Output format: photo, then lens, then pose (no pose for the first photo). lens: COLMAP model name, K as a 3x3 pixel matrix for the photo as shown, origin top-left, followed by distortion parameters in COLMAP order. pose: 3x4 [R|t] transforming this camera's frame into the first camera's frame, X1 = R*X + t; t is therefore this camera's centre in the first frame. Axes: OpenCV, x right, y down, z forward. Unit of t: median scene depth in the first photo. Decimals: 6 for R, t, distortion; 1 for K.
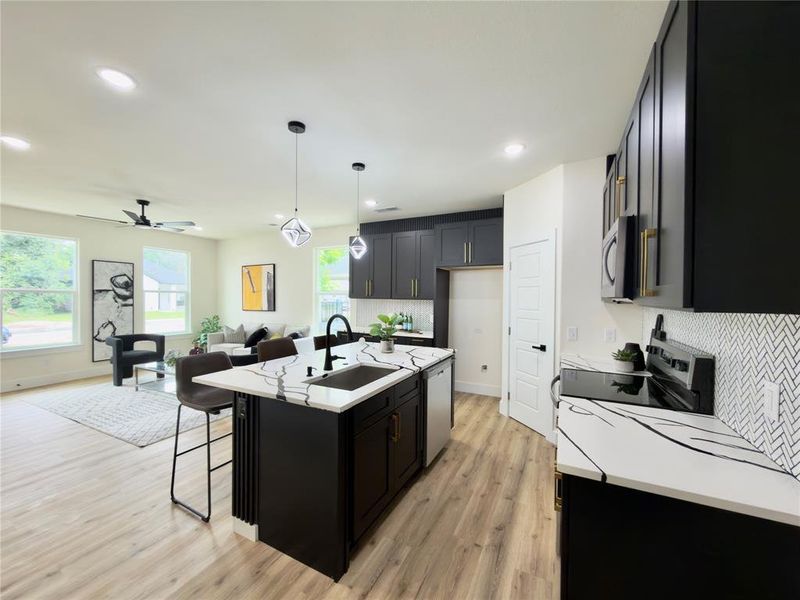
lens RADIAL K [[318.2, 0, 400.0], [0, 318.2, 300.0], [0, 0, 1]] dist [0.001203, 0.000053]
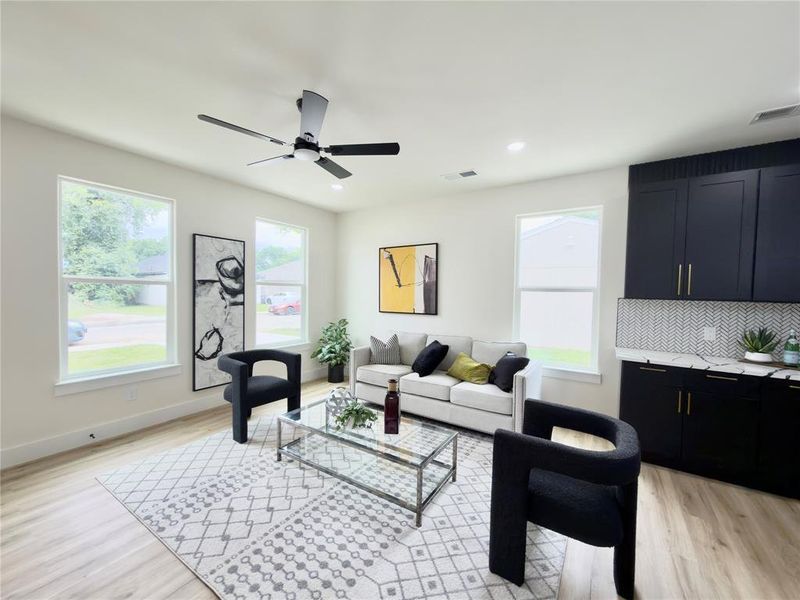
lens RADIAL K [[319.3, 0, 400.0], [0, 319.3, 300.0], [0, 0, 1]] dist [0.000418, 0.000134]
pose [[0.993639, 0.013224, -0.111832, -0.549410], [-0.011637, 0.999822, 0.014832, -0.006836], [0.112008, -0.013436, 0.993616, 0.464221]]
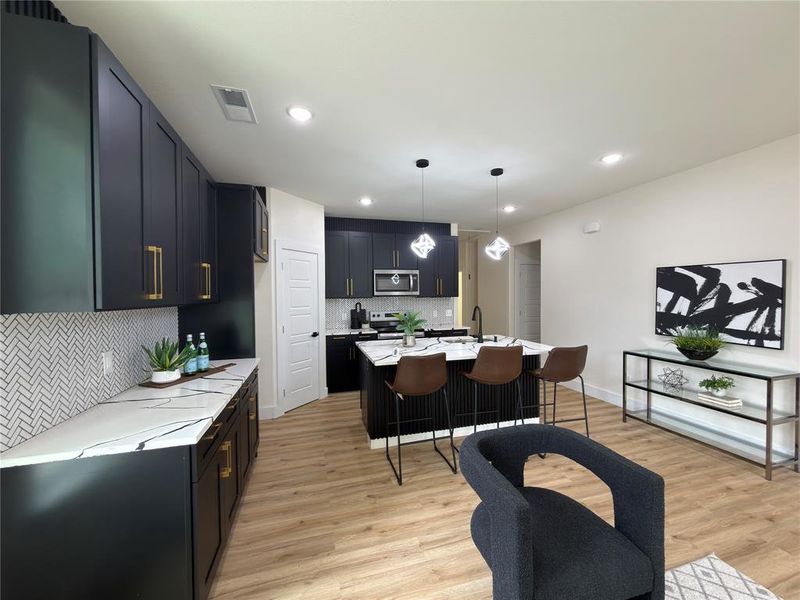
lens RADIAL K [[319.3, 0, 400.0], [0, 319.3, 300.0], [0, 0, 1]] dist [0.000418, 0.000134]
pose [[-0.682742, -0.014170, 0.730522, -0.527871], [0.011356, 0.999485, 0.030001, -0.019996], [-0.730571, 0.028779, -0.682230, 1.134593]]
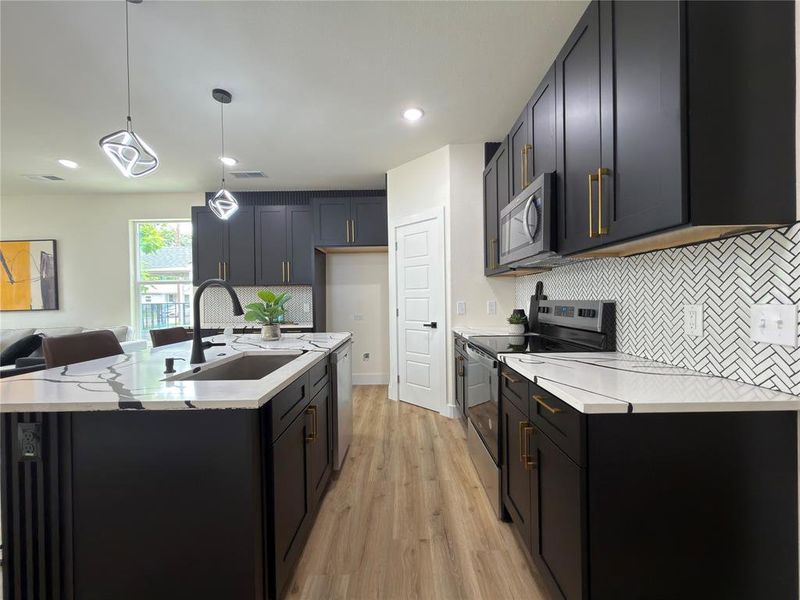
lens RADIAL K [[319.3, 0, 400.0], [0, 319.3, 300.0], [0, 0, 1]] dist [0.000418, 0.000134]
pose [[0.892973, -0.023786, 0.449480, -0.070120], [0.027018, 0.999635, -0.000777, 0.047452], [-0.449298, 0.012838, 0.893290, 0.096985]]
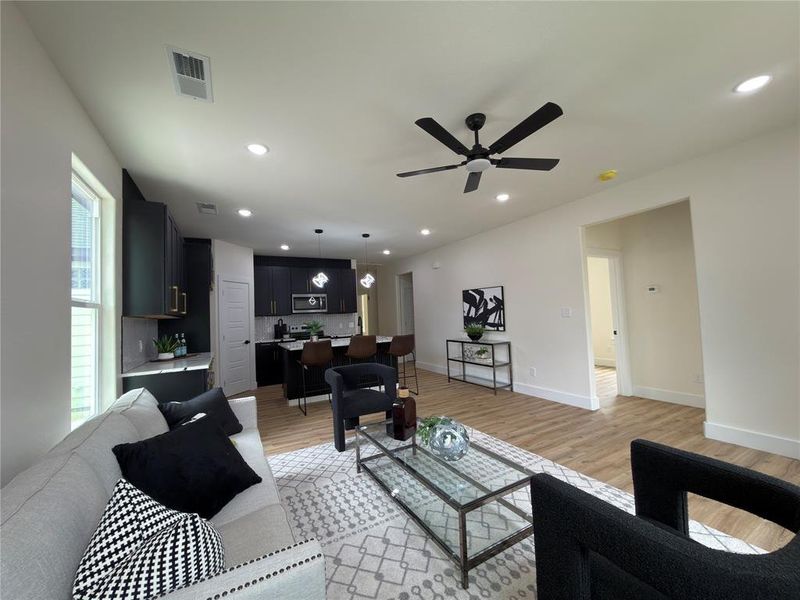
lens RADIAL K [[318.2, 0, 400.0], [0, 318.2, 300.0], [0, 0, 1]] dist [0.001203, 0.000053]
pose [[-0.827610, 0.052635, 0.558830, -0.904242], [0.041534, 0.998607, -0.032546, 0.003969], [-0.559764, -0.003725, -0.828644, 1.394535]]
